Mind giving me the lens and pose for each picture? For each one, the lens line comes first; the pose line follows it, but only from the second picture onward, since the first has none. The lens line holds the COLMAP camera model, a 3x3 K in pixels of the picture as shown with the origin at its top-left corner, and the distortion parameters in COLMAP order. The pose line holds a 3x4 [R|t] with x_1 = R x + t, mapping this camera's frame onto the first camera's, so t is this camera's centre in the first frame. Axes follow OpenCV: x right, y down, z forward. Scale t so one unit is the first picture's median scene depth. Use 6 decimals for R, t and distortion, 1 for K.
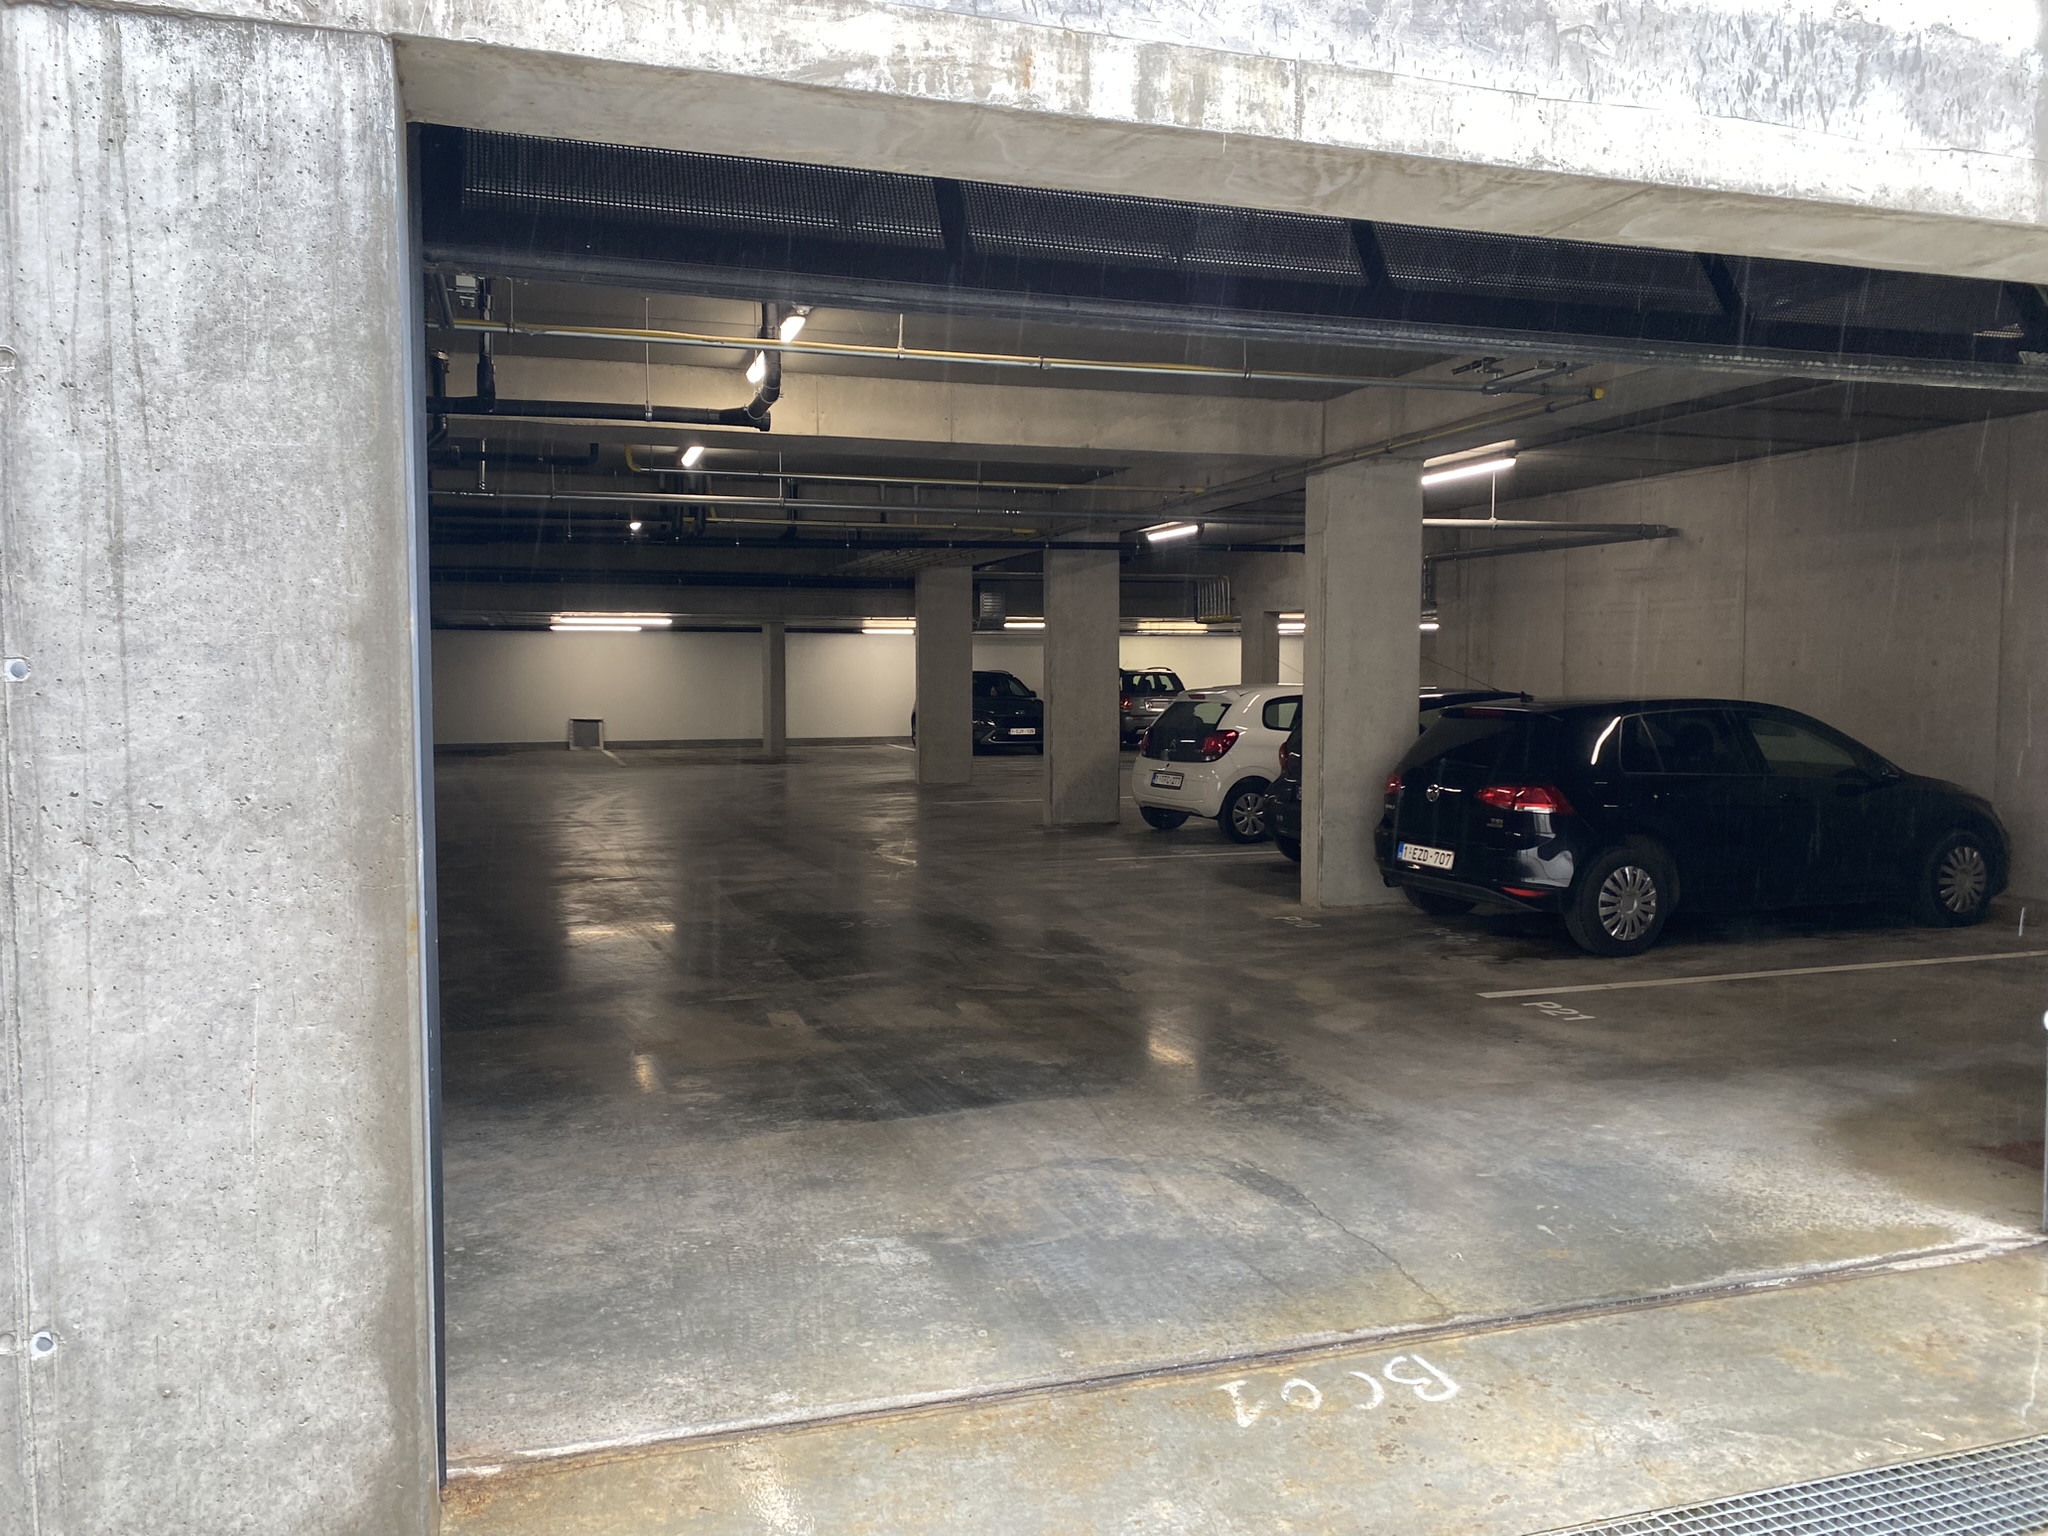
lens RADIAL K [[1553.3, 0, 1029.1], [0, 1553.3, 772.5], [0, 0, 1]] dist [0.024026, -0.004451]
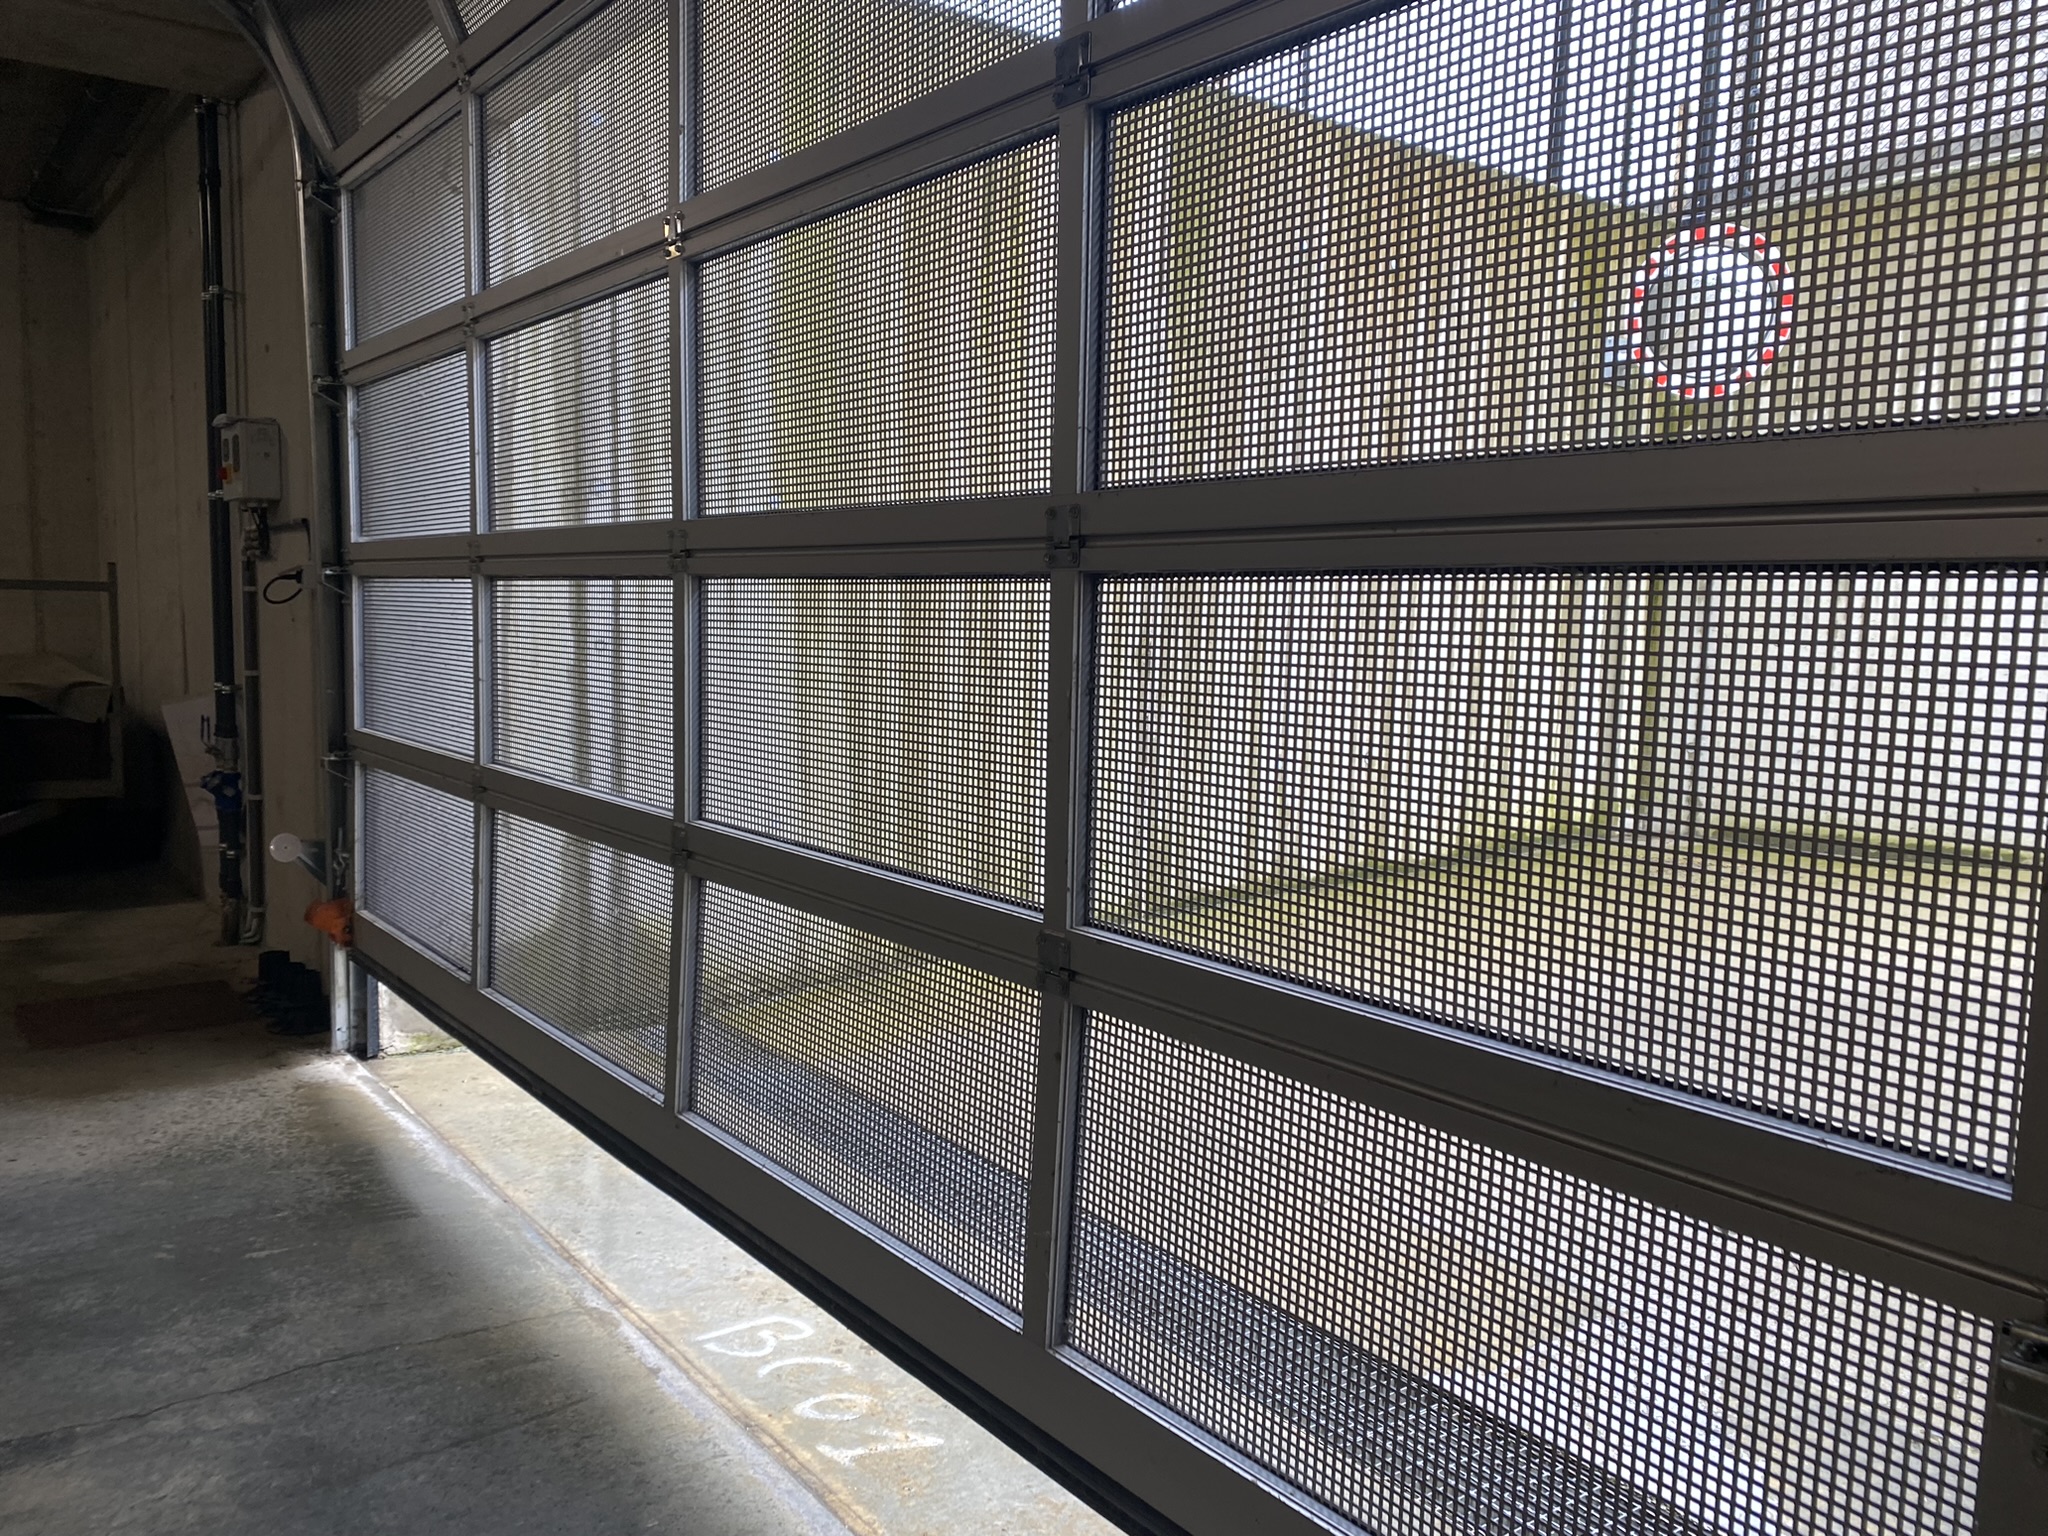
lens RADIAL K [[1553.3, 0, 1023.3], [0, 1553.3, 769.7], [0, 0, 1]] dist [0.024026, -0.004451]
pose [[-0.332323, -0.100932, 0.937749, -0.133422], [0.040333, 0.991827, 0.121046, 0.003589], [-0.942303, 0.078048, -0.325536, 0.292848]]
